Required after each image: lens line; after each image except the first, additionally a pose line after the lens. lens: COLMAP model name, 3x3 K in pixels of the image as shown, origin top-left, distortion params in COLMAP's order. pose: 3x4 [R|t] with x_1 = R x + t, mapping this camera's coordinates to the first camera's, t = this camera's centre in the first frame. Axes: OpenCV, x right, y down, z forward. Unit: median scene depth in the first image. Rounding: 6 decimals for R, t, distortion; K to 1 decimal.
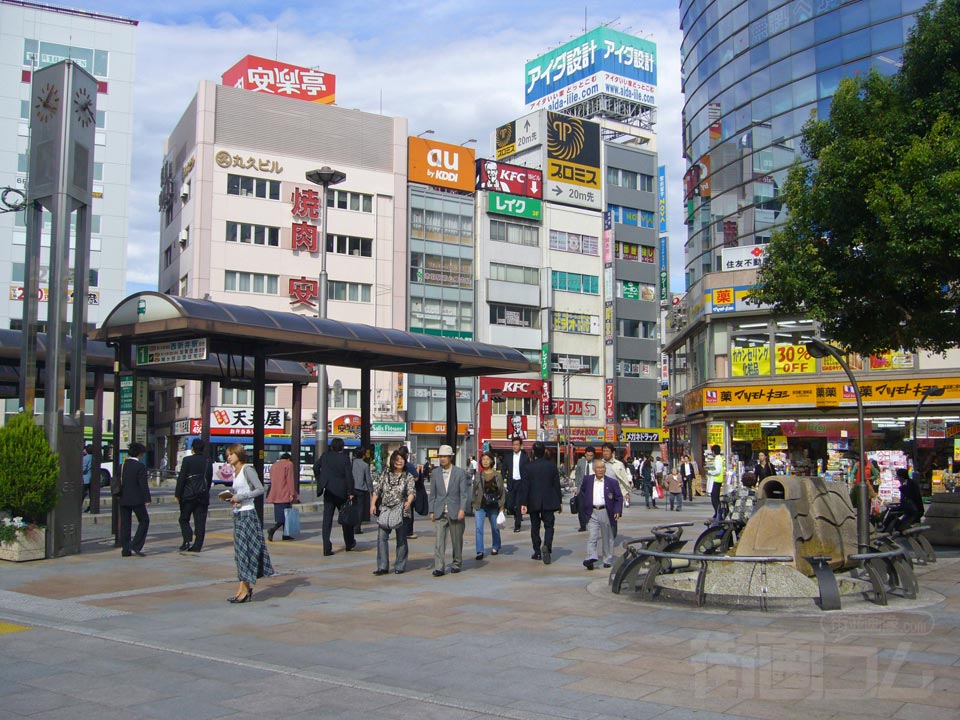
lens RADIAL K [[1035.7, 0, 479.4], [0, 1035.7, 362.1], [0, 0, 1]] dist [-0.074427, 0.024547]
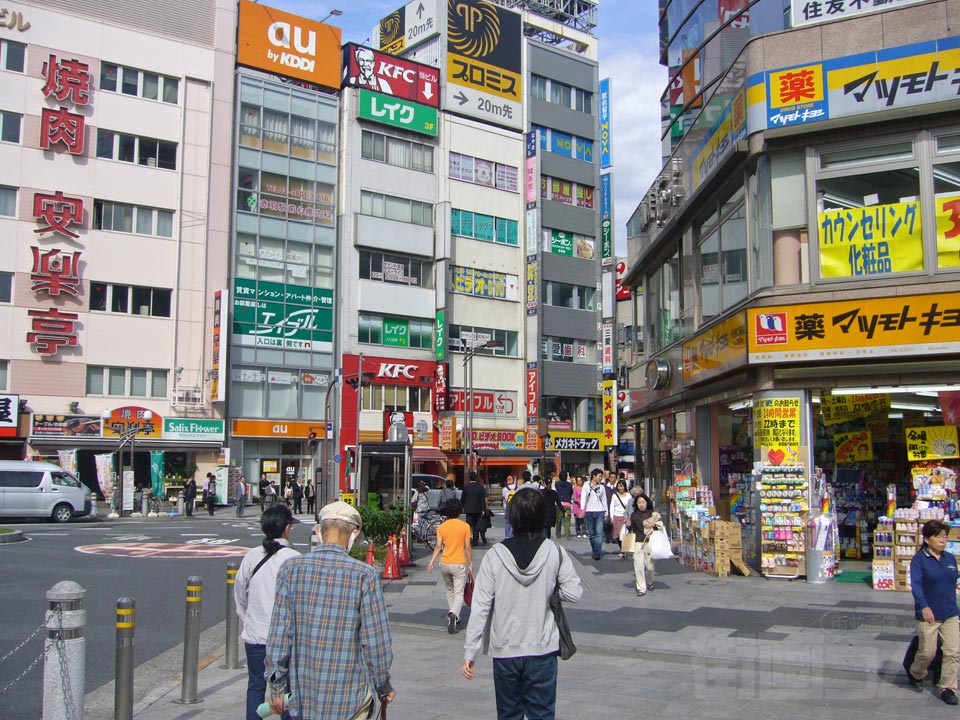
lens RADIAL K [[1035.7, 0, 479.4], [0, 1035.7, 362.1], [0, 0, 1]] dist [-0.074427, 0.024547]
pose [[0.997562, 0.007159, 0.069411, 0.041968], [-0.006371, 0.999913, -0.011571, 0.025942], [-0.069488, 0.011100, 0.997521, 0.304171]]
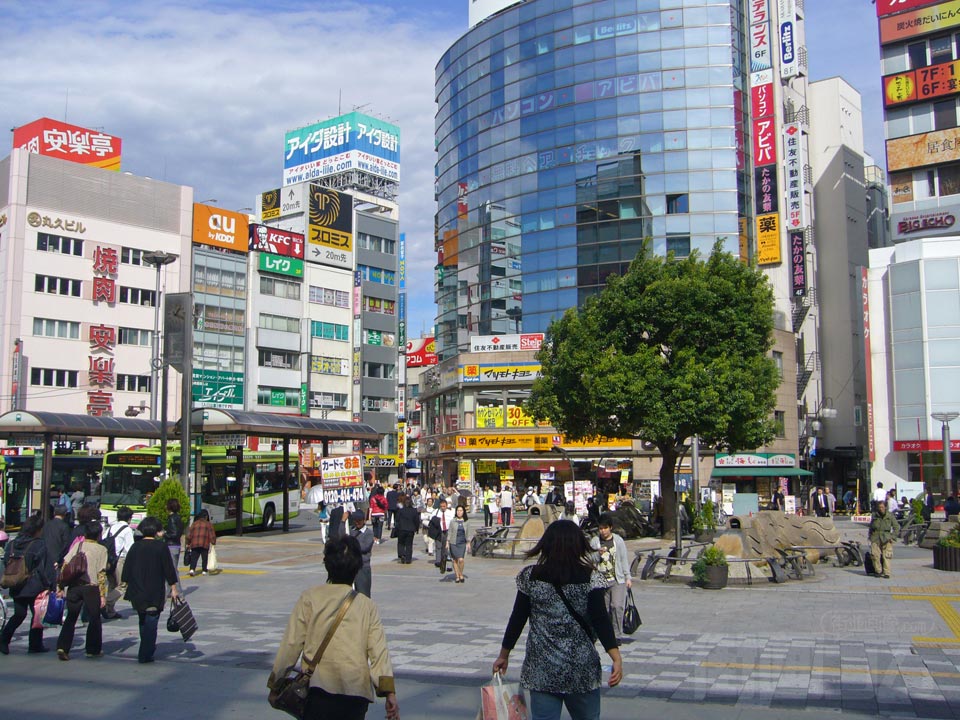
lens RADIAL K [[1035.7, 0, 479.4], [0, 1035.7, 362.1], [0, 0, 1]] dist [-0.074427, 0.024547]
pose [[0.959597, 0.024545, 0.280307, -0.076137], [-0.020341, 0.999633, -0.017901, -0.025319], [-0.280643, 0.011476, 0.959743, -0.183458]]
